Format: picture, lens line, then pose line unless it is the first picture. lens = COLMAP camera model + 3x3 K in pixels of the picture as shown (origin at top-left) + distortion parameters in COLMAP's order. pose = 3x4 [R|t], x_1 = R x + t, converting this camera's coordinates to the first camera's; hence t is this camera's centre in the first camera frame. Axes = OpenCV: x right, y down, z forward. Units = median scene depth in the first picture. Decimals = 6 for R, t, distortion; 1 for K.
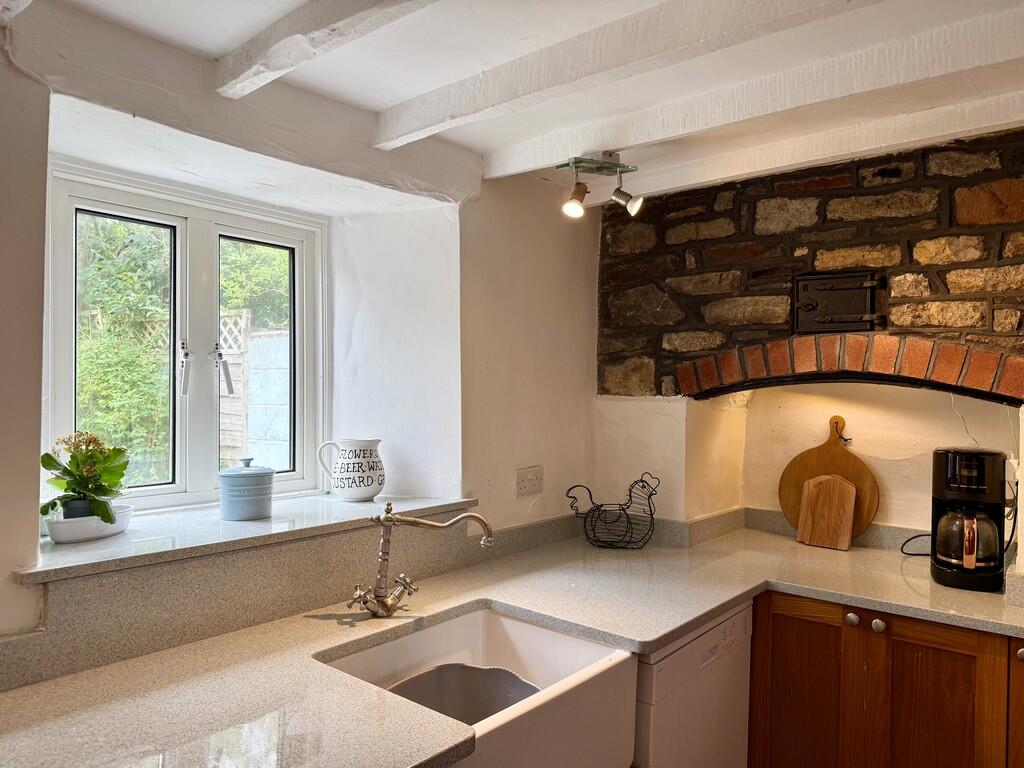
lens RADIAL K [[713.7, 0, 511.6], [0, 713.7, 386.1], [0, 0, 1]] dist [0.003445, -0.013886]
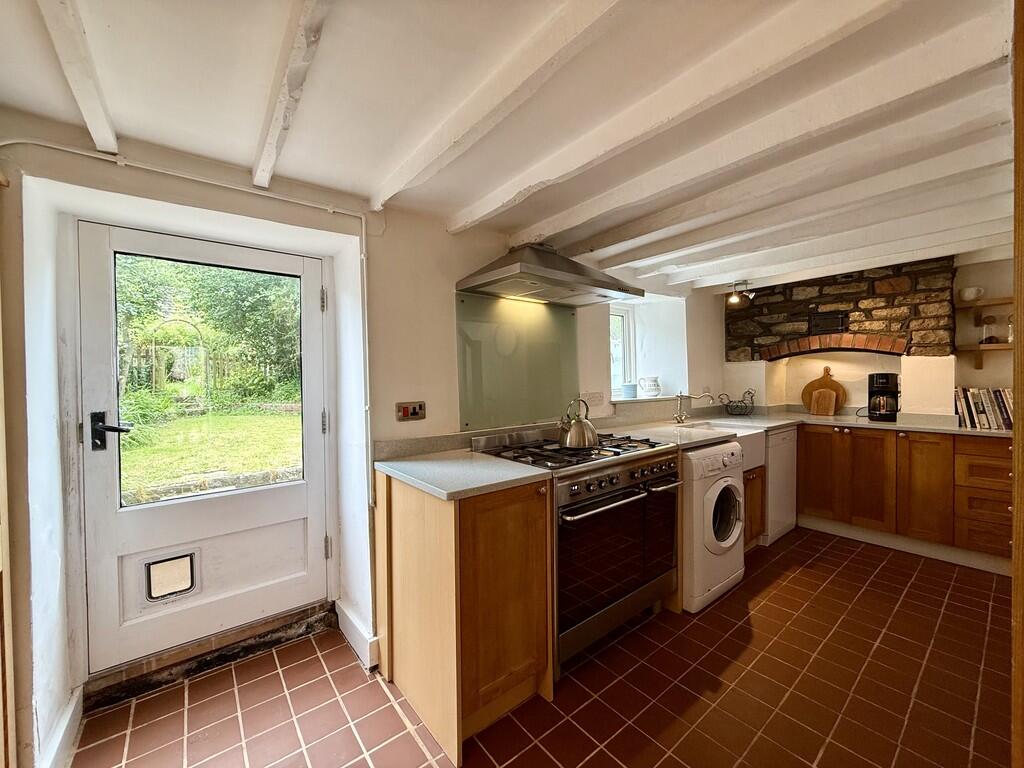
lens RADIAL K [[409.7, 0, 511.6], [0, 409.7, 384.2], [0, 0, 1]] dist [0.000691, 0.000560]
pose [[0.978357, -0.025751, -0.205317, -0.439340], [0.028560, 0.999535, 0.010727, 0.069812], [0.204945, -0.016359, 0.978637, -0.845252]]
